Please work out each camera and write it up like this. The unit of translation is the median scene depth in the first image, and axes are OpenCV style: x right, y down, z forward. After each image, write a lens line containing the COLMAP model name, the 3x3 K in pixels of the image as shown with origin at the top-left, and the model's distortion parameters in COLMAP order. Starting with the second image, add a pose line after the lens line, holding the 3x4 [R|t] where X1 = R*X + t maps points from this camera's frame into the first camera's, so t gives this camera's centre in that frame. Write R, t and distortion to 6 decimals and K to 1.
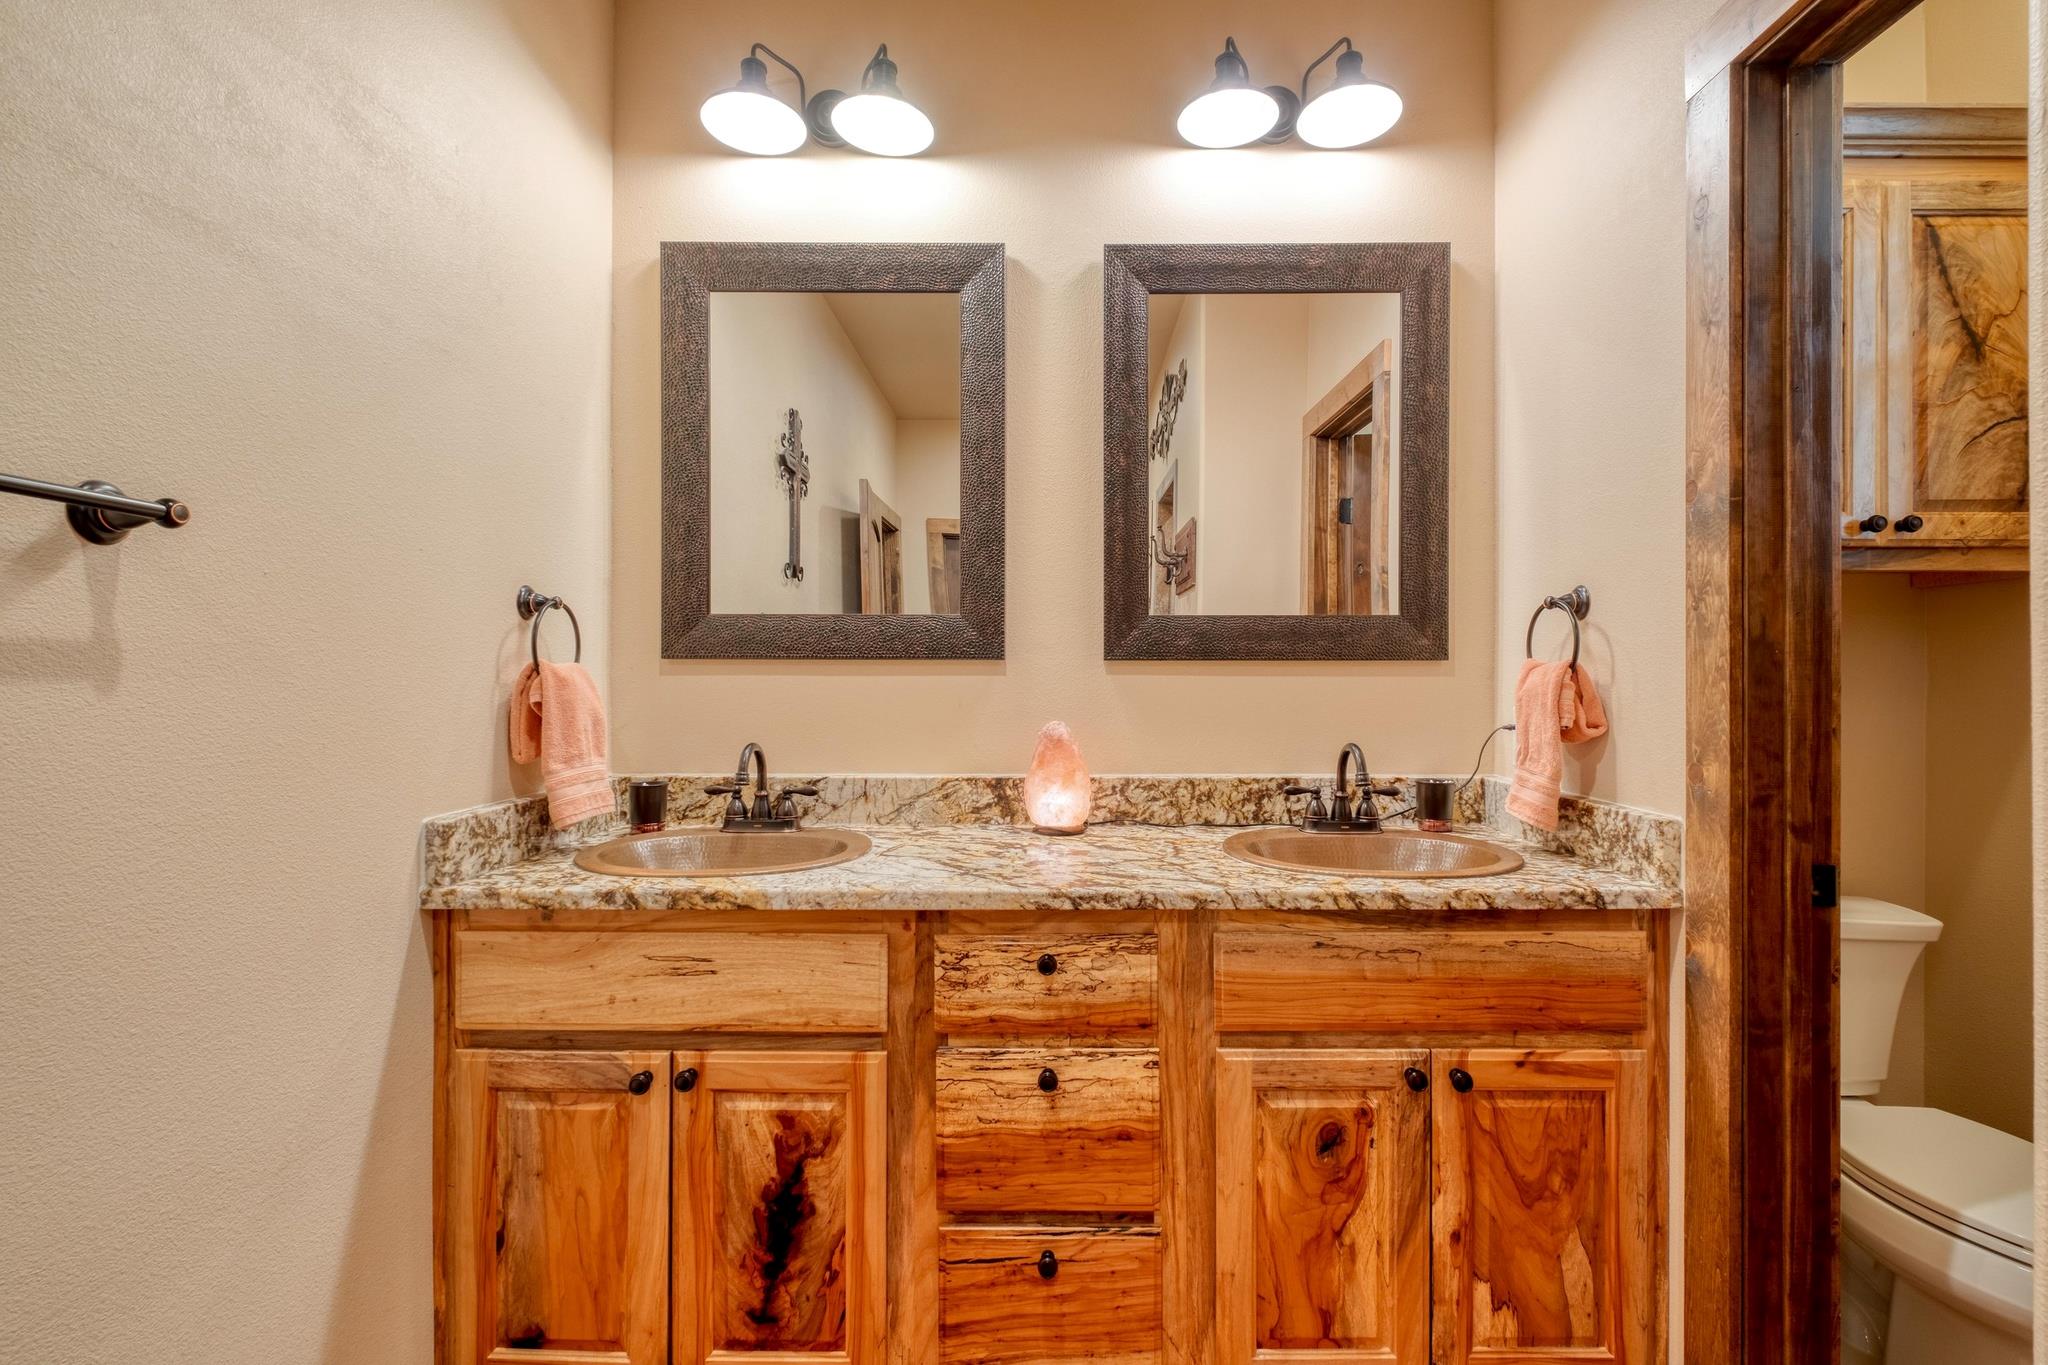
lens RADIAL K [[889.4, 0, 1034.6], [0, 889.4, 673.5], [0, 0, 1]] dist [0.009713, -0.004983]
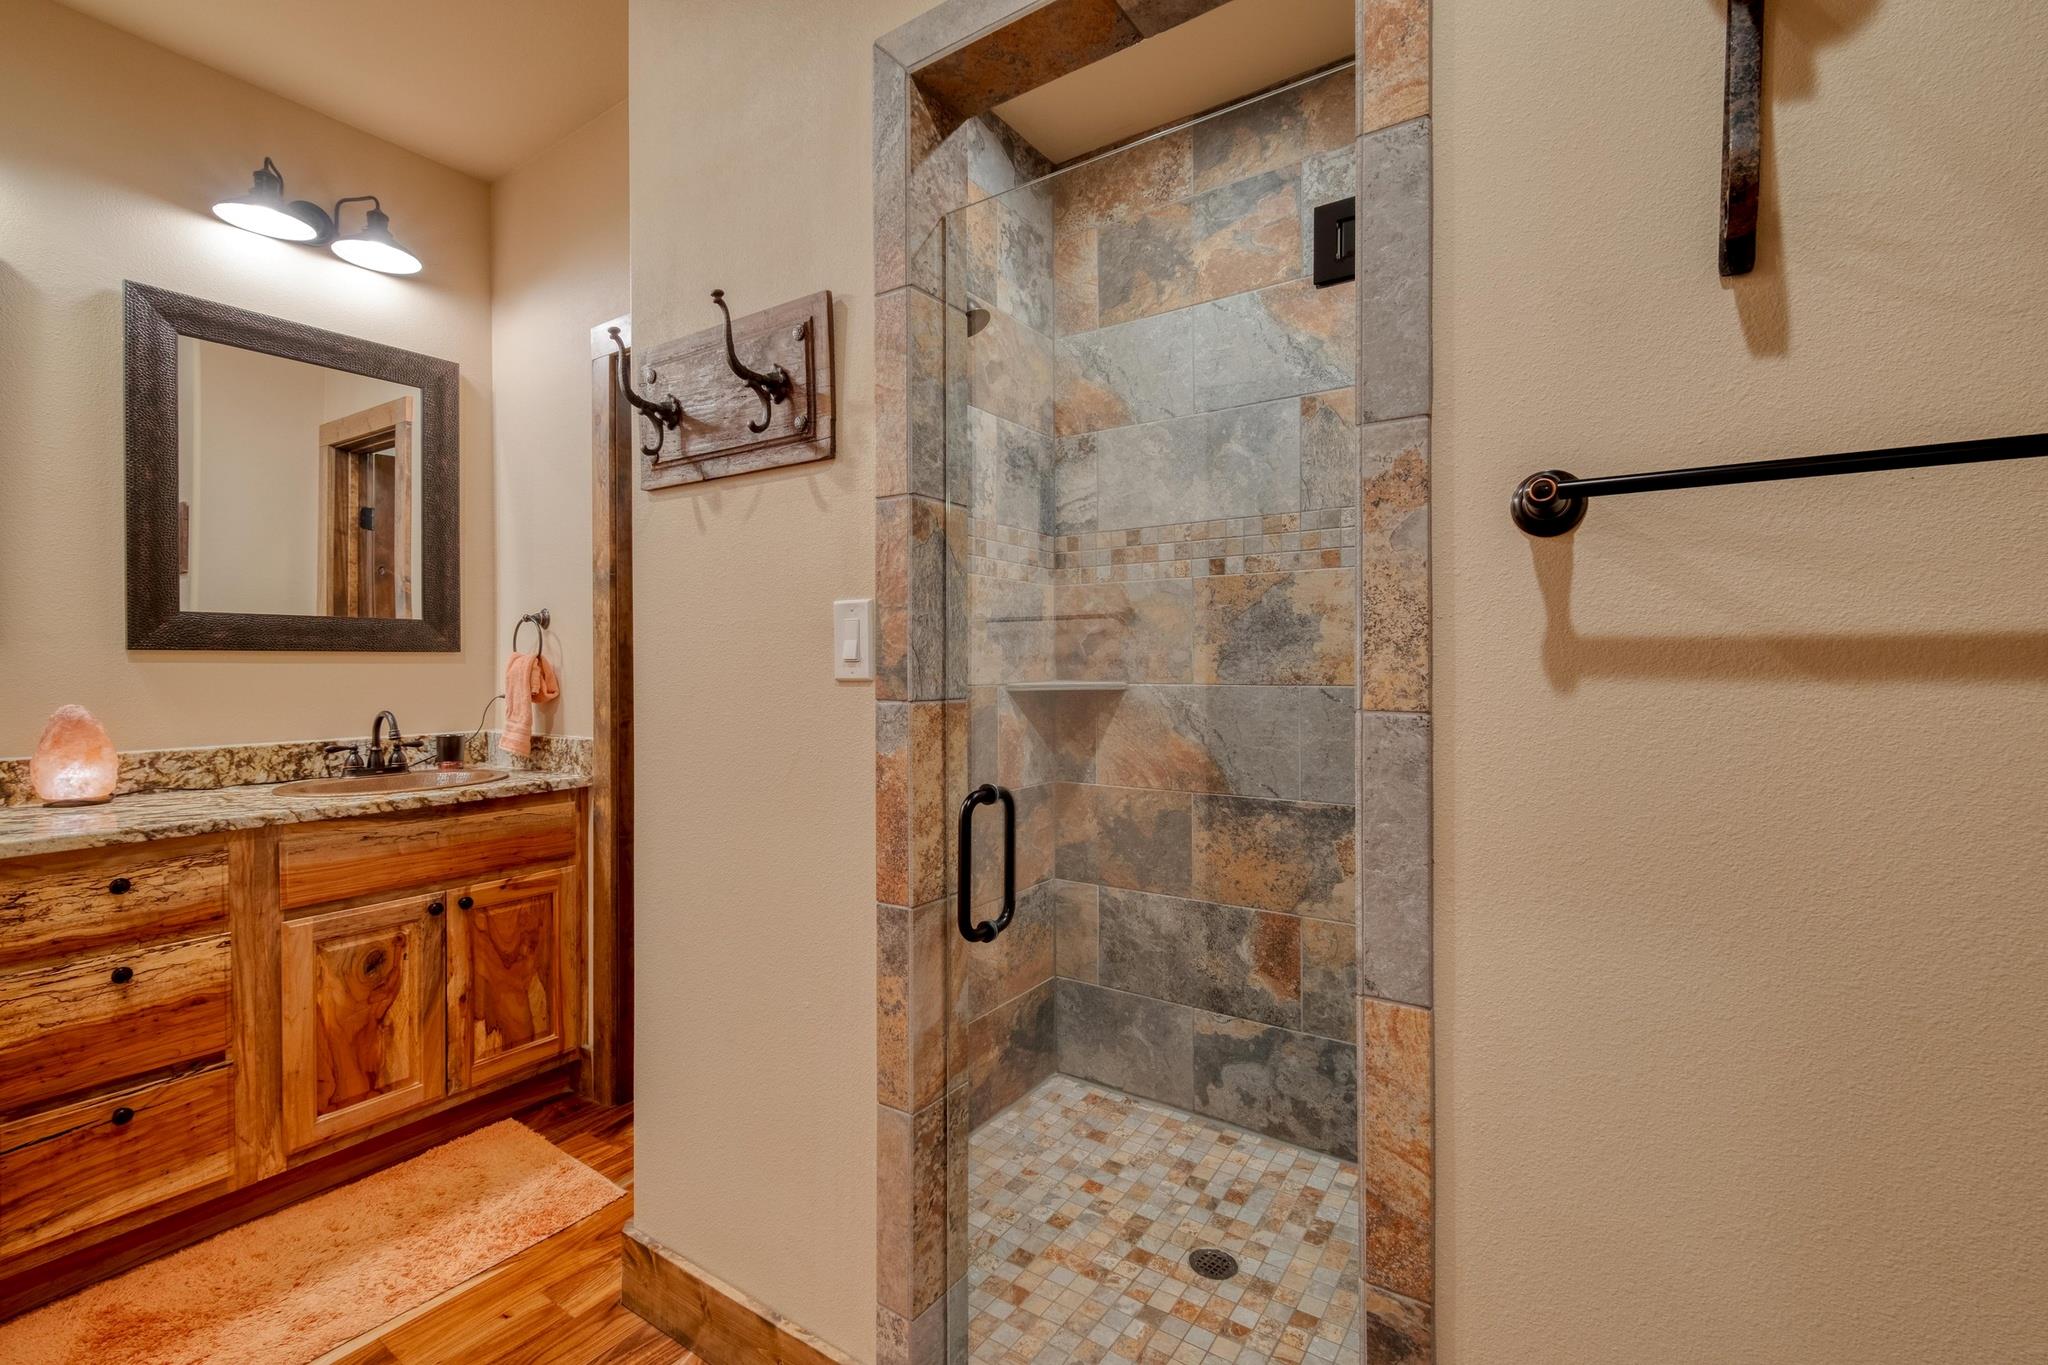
lens RADIAL K [[889.4, 0, 1040.1], [0, 889.4, 669.5], [0, 0, 1]] dist [0.009713, -0.004983]
pose [[0.542153, -0.008218, 0.840239, -0.338851], [-0.000416, 0.999949, 0.010049, -0.001965], [-0.840280, -0.005797, 0.542122, -0.803378]]
